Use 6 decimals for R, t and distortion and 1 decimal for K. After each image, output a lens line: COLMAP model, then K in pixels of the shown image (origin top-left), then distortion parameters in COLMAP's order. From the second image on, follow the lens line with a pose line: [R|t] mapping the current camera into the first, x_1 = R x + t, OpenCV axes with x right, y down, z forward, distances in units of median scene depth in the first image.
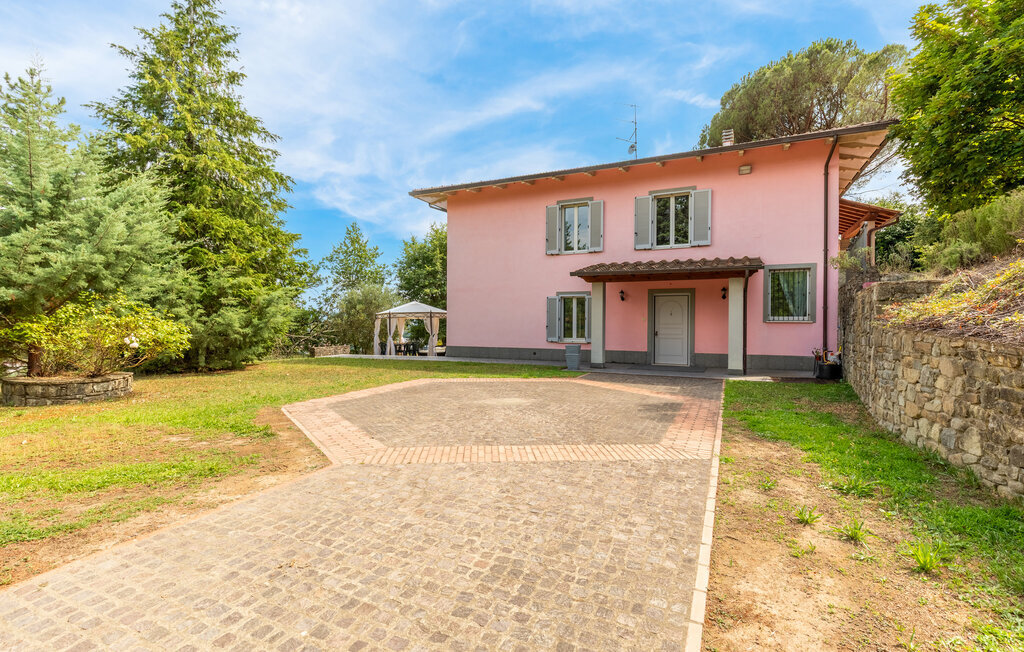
lens RADIAL K [[465.1, 0, 517.1], [0, 465.1, 324.9], [0, 0, 1]] dist [0.004715, 0.000218]
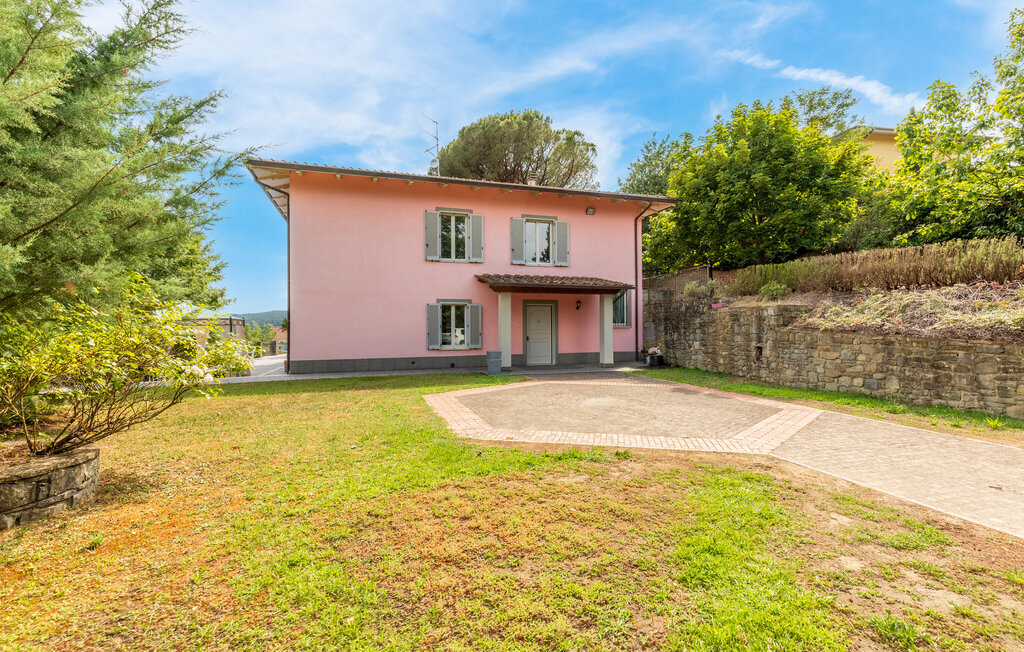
lens RADIAL K [[465.1, 0, 517.1], [0, 465.1, 324.9], [0, 0, 1]] dist [0.004715, 0.000218]
pose [[0.728100, -0.004717, 0.685455, -0.528048], [0.012694, 0.999898, -0.006603, -0.007581], [-0.685353, 0.013509, 0.728085, 0.185184]]
